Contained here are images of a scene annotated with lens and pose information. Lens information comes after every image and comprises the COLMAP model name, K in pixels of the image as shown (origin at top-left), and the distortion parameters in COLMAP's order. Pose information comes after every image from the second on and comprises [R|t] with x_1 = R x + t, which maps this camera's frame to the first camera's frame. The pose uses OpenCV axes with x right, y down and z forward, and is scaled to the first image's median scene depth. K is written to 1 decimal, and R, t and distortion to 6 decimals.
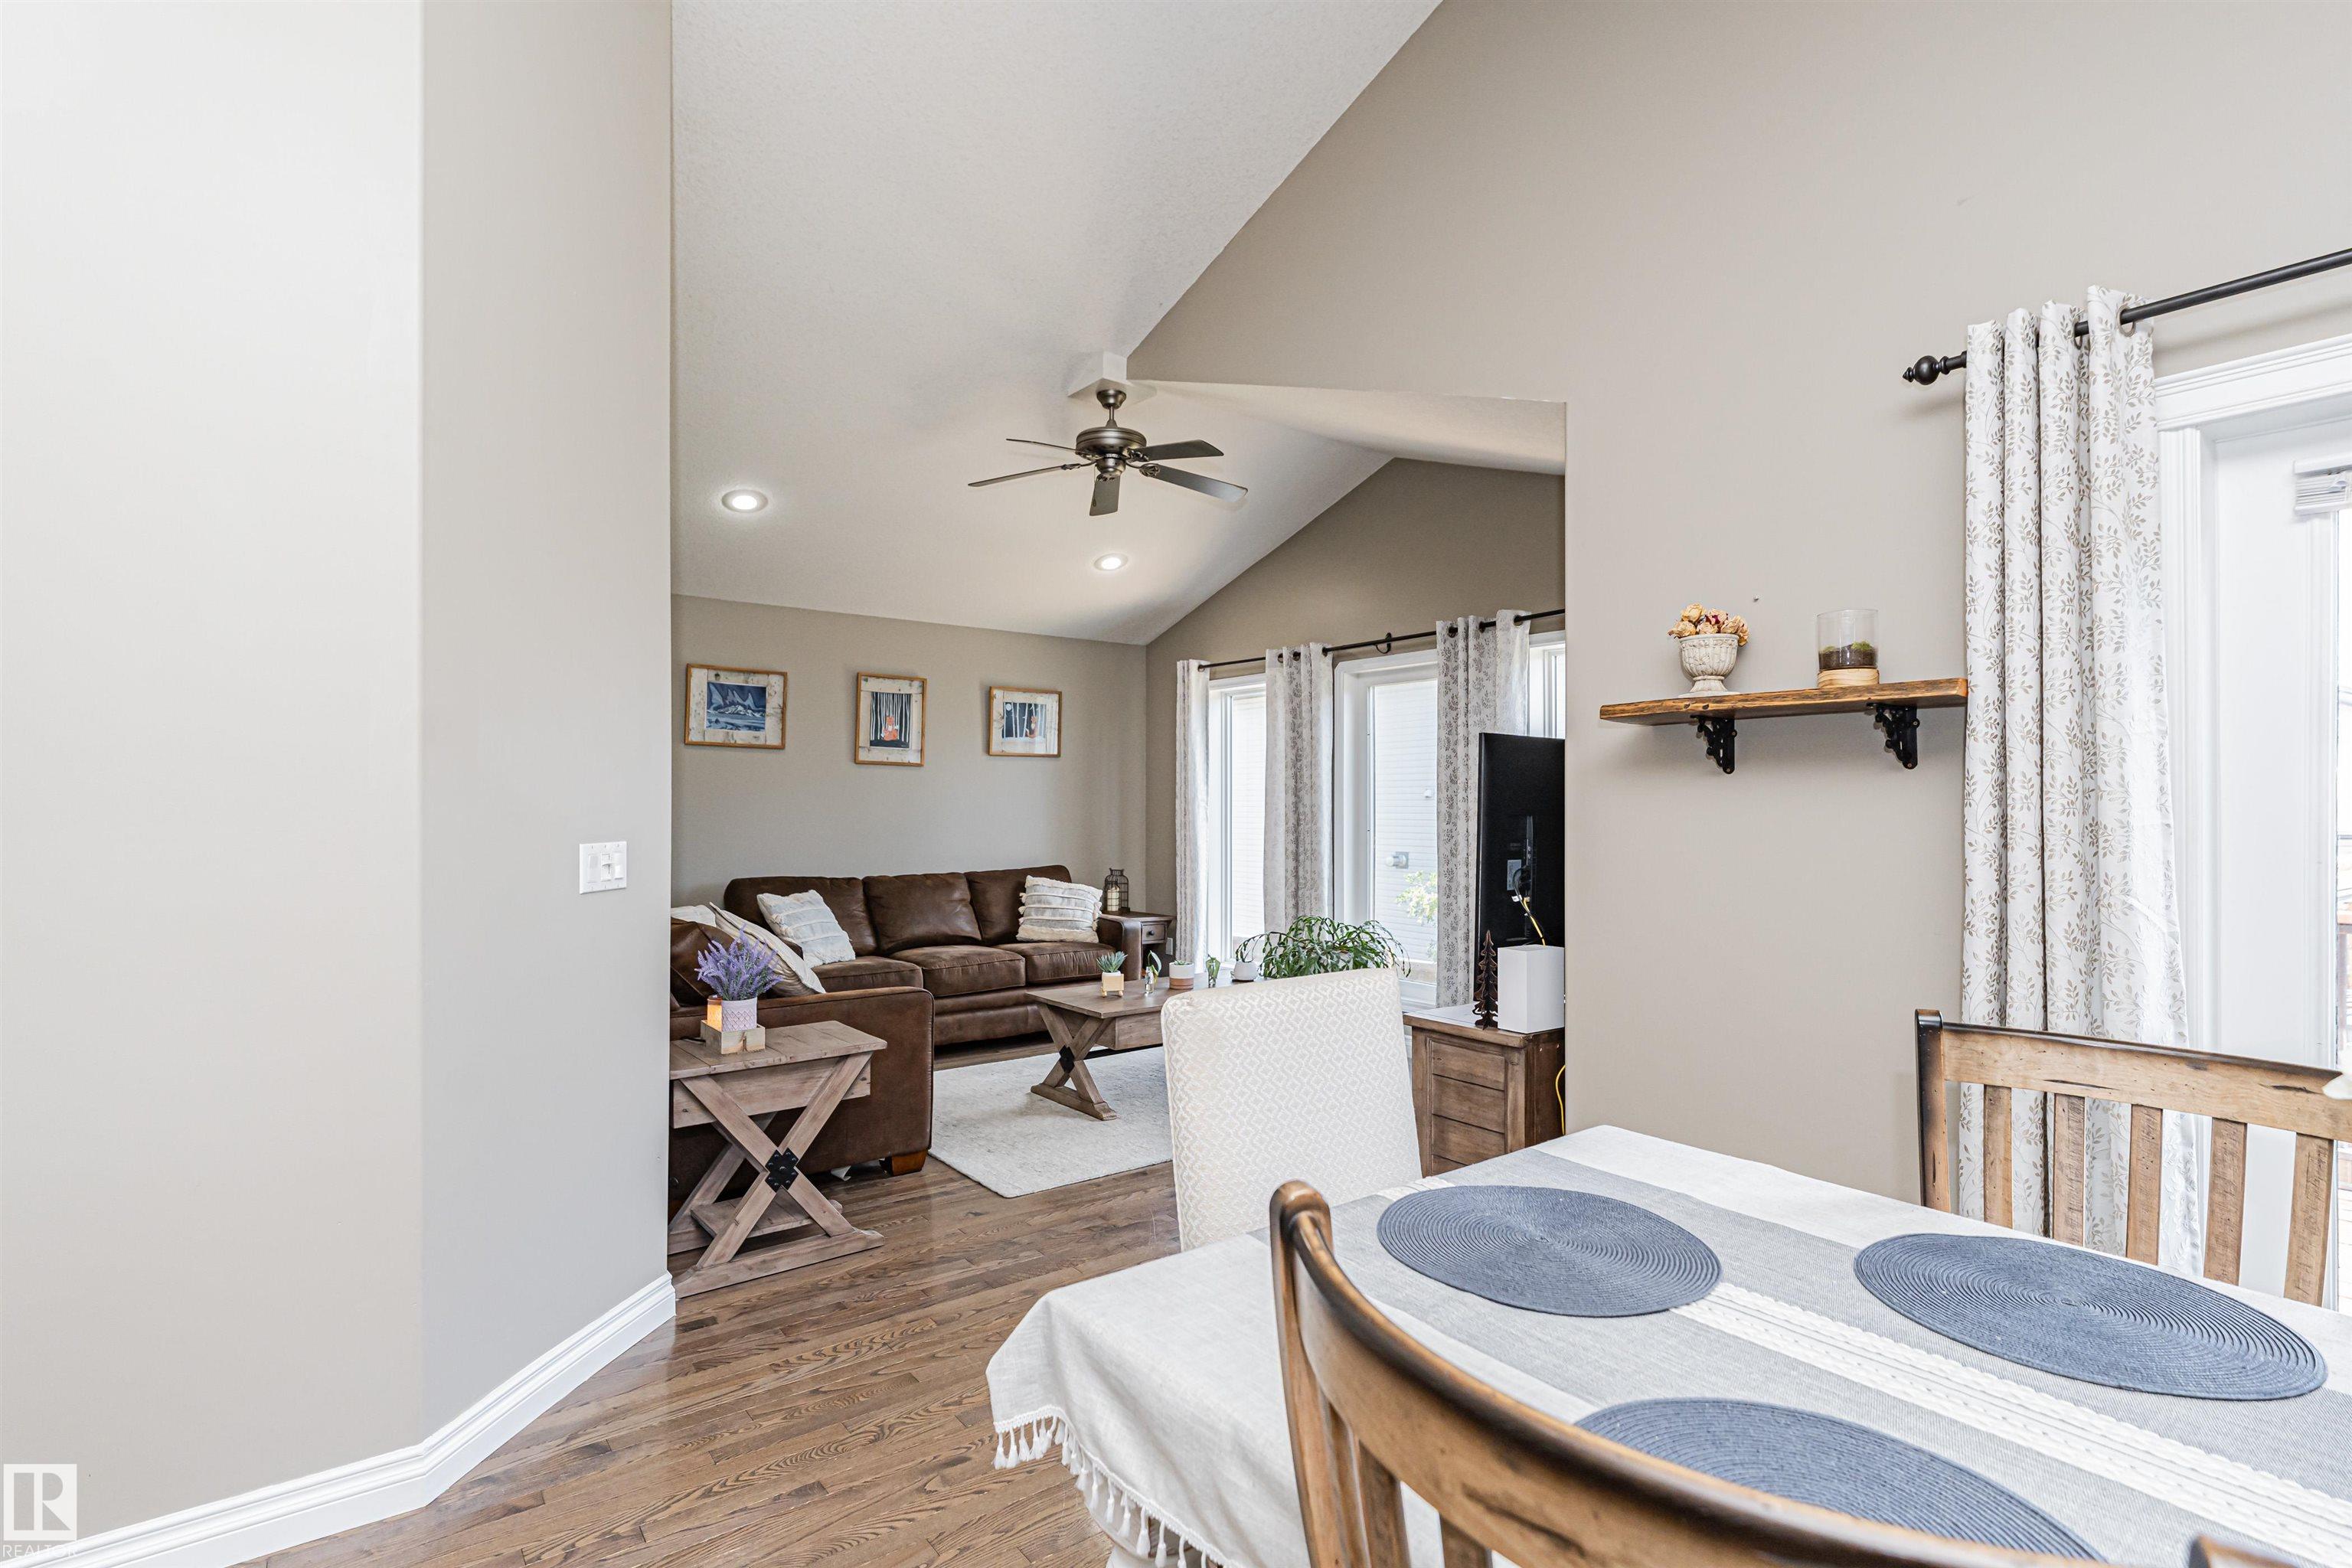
lens RADIAL K [[1122.0, 0, 1089.4], [0, 1122.0, 797.3], [0, 0, 1]] dist [0.001564, -0.000080]
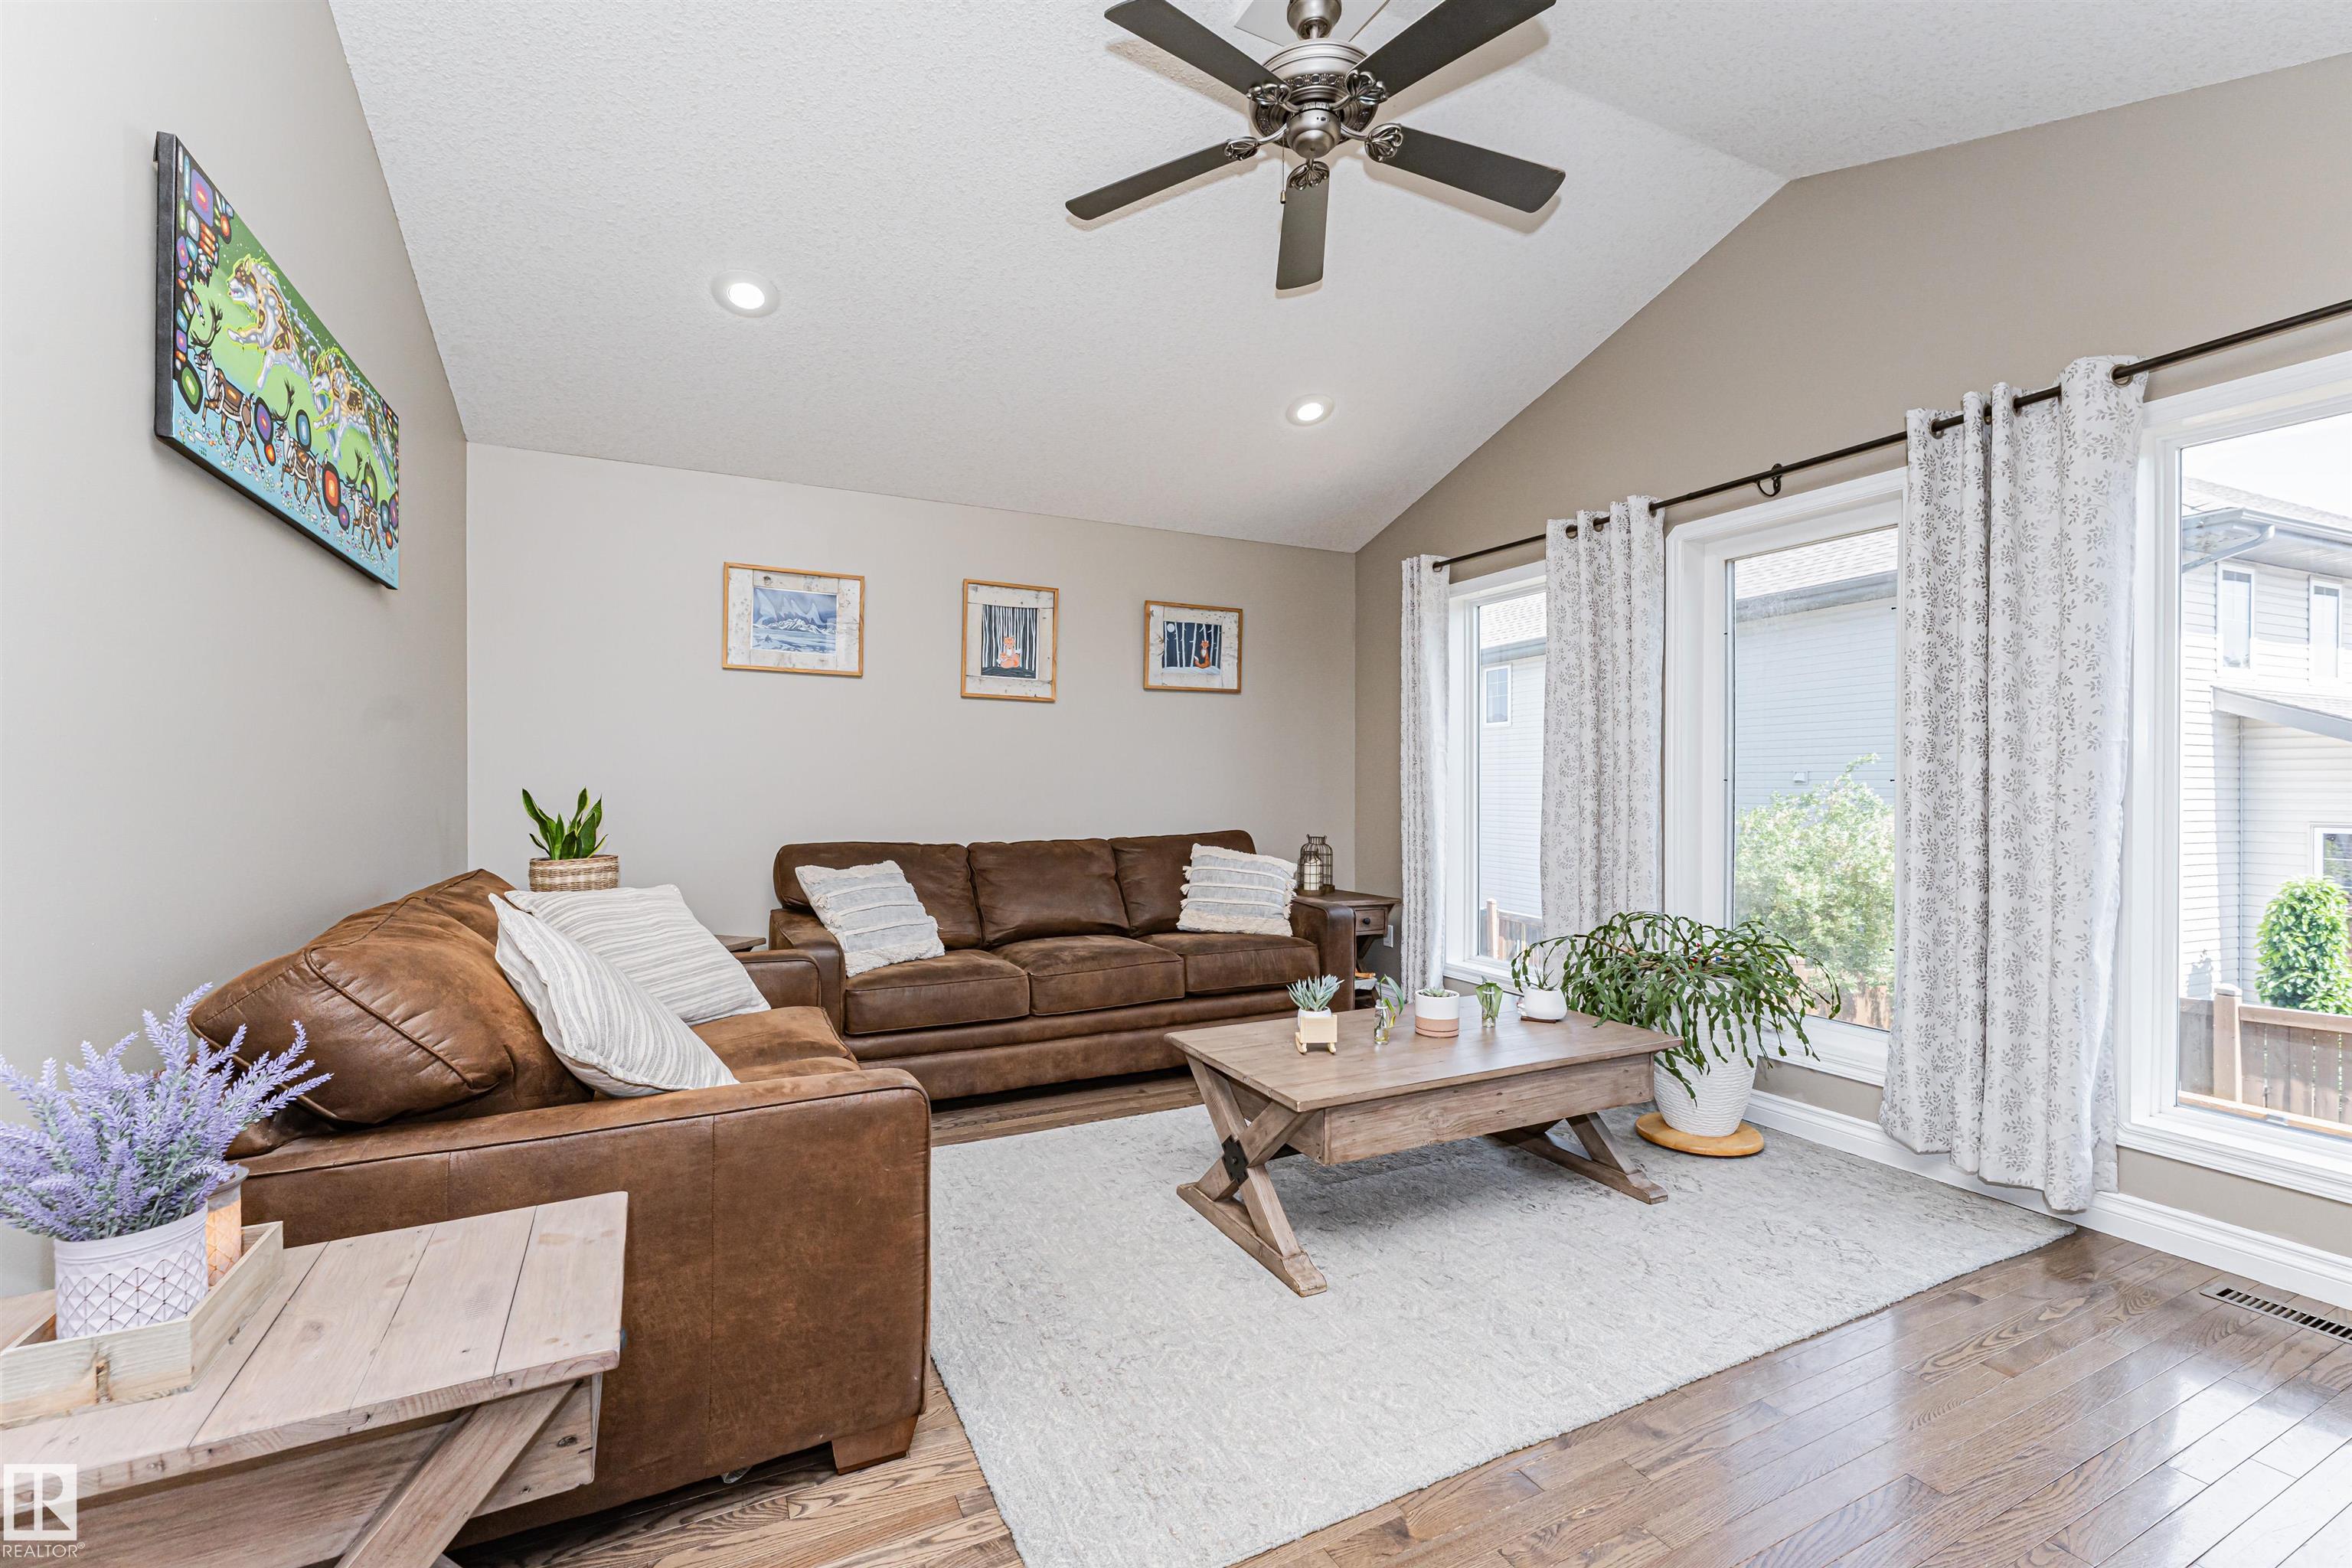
lens RADIAL K [[961.4, 0, 980.7], [0, 961.4, 811.7], [0, 0, 1]] dist [-0.000147, -0.000490]
pose [[0.953582, -0.000024, -0.301134, 0.003914], [0.011948, 0.999216, 0.037756, 0.026576], [0.300897, -0.039601, 0.952834, 0.409605]]
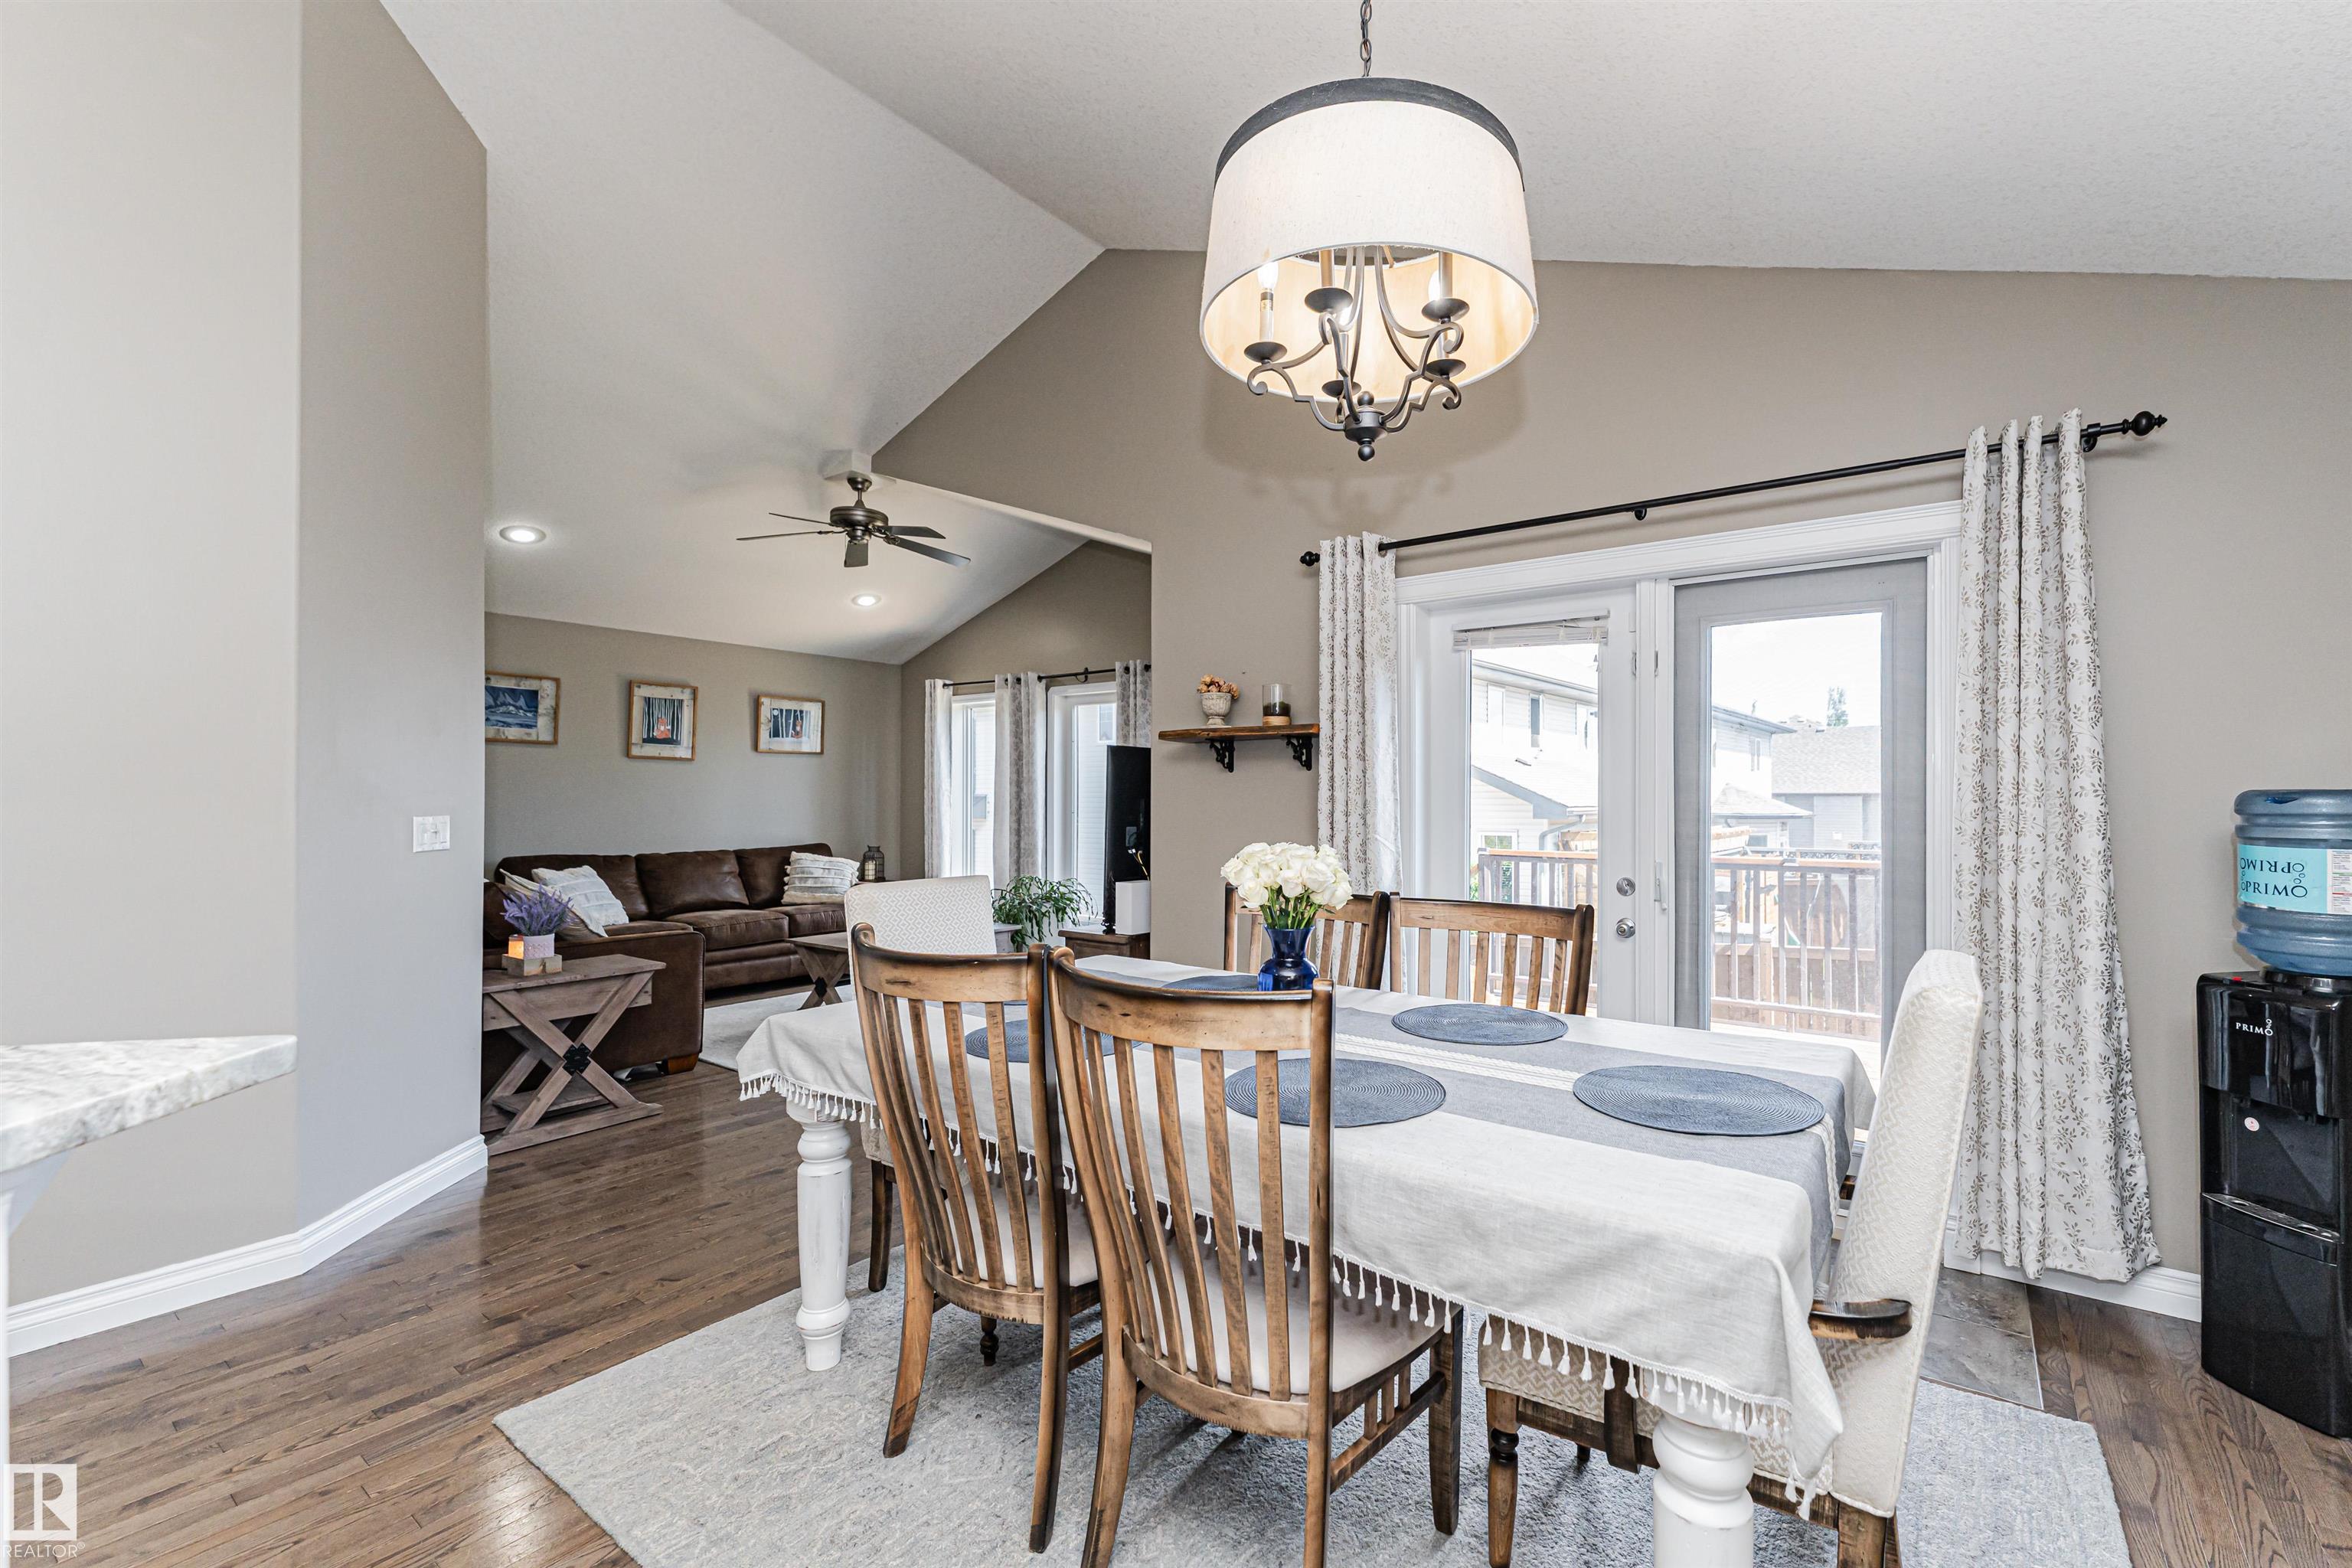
lens RADIAL K [[961.4, 0, 1255.6], [0, 961.4, 784.7], [0, 0, 1]] dist [-0.000147, -0.000490]
pose [[0.927289, 0.002797, 0.374336, 0.025113], [-0.000799, 0.999985, -0.005492, 0.002985], [-0.374345, 0.004794, 0.927277, -0.191281]]
